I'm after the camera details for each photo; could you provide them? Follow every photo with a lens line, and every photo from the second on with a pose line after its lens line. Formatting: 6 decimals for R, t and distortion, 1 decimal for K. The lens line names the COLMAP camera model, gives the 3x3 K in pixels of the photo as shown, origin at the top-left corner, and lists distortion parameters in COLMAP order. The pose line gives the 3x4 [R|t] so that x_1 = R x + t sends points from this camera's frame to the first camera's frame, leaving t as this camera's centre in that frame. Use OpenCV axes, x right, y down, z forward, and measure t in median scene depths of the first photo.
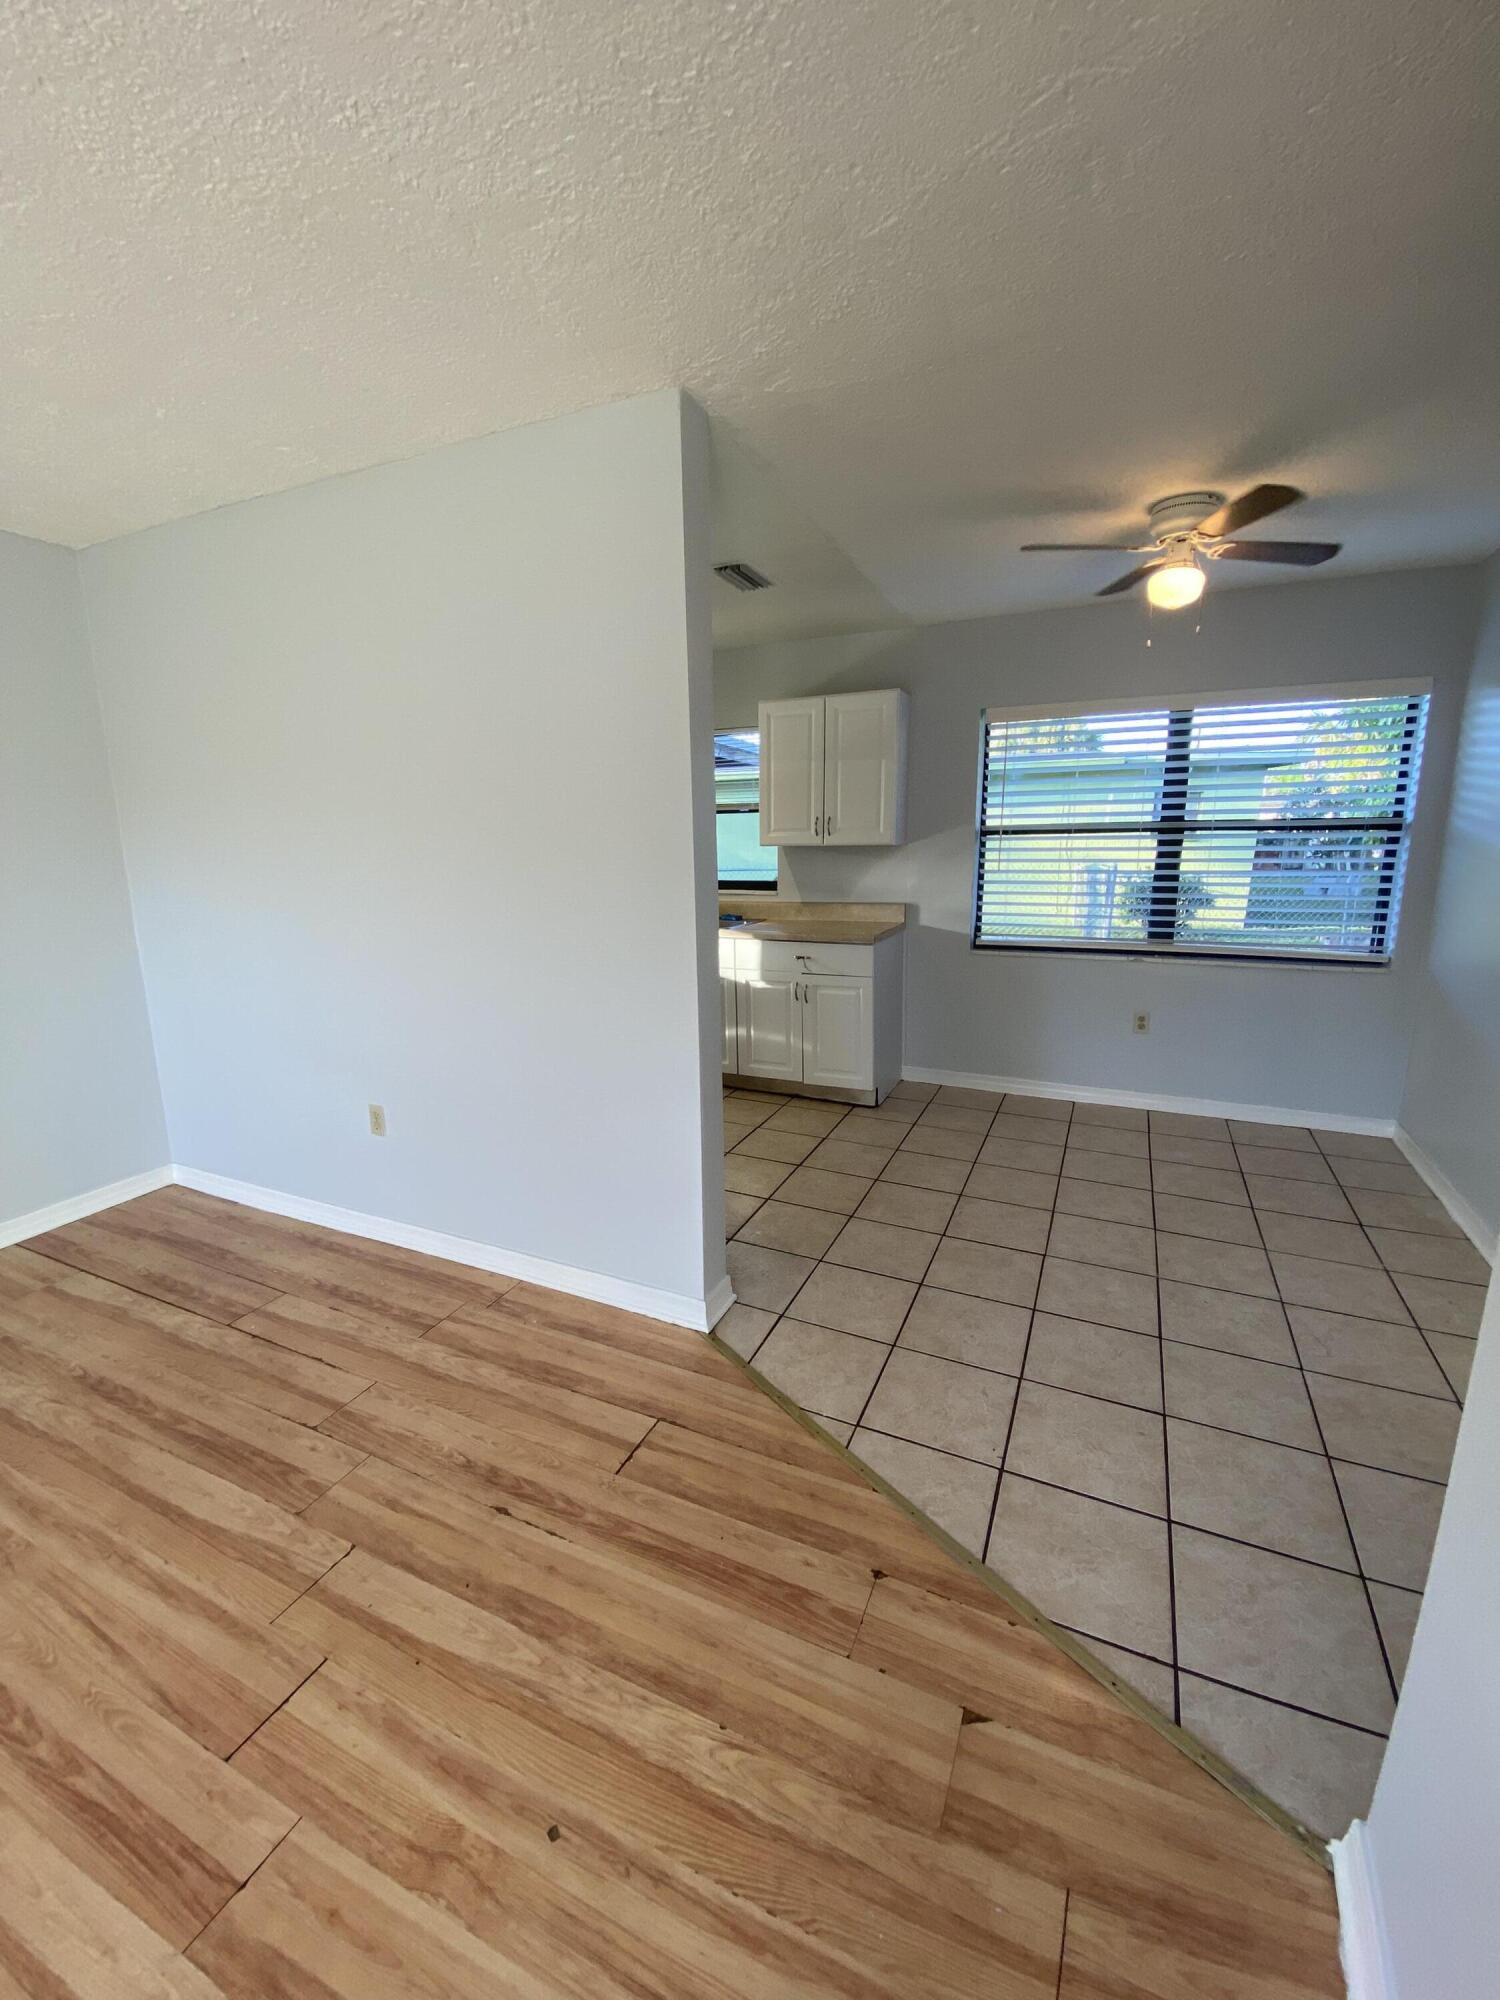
lens RADIAL K [[852.9, 0, 674.7], [0, 852.9, 1010.1], [0, 0, 1]] dist [0.000323, -0.027015]
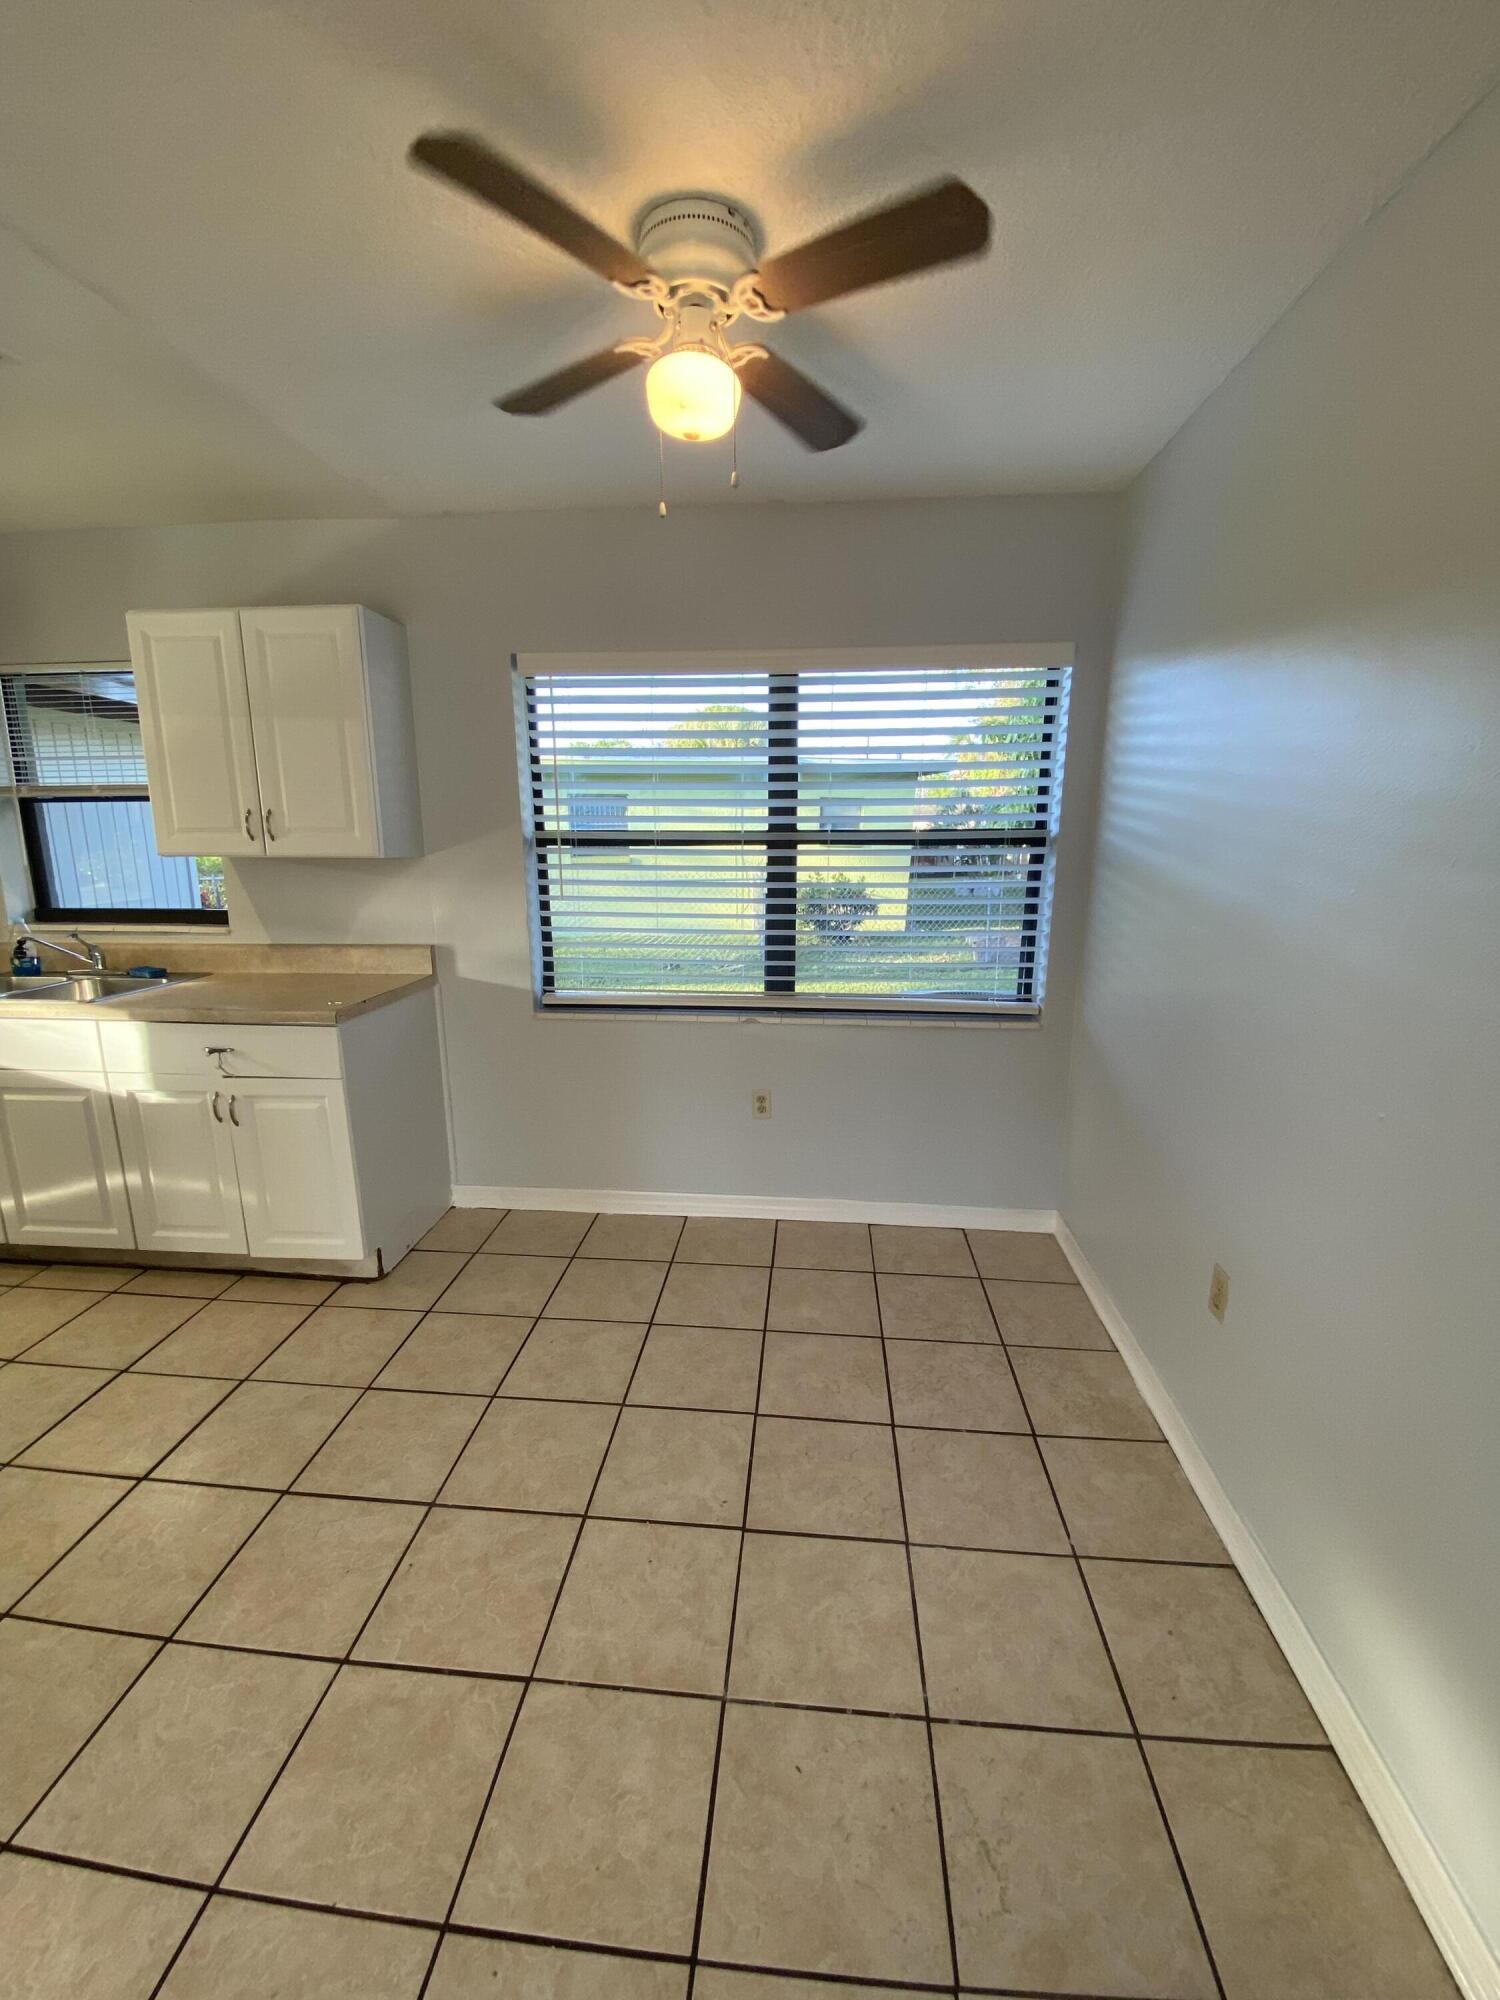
lens RADIAL K [[837.6, 0, 758.7], [0, 837.6, 995.3], [0, 0, 1]] dist [-0.008100, -0.000215]
pose [[0.922014, -0.054027, 0.383367, 0.276089], [0.056459, 0.998393, 0.004914, -0.082246], [-0.383017, 0.017114, 0.923583, 0.336943]]
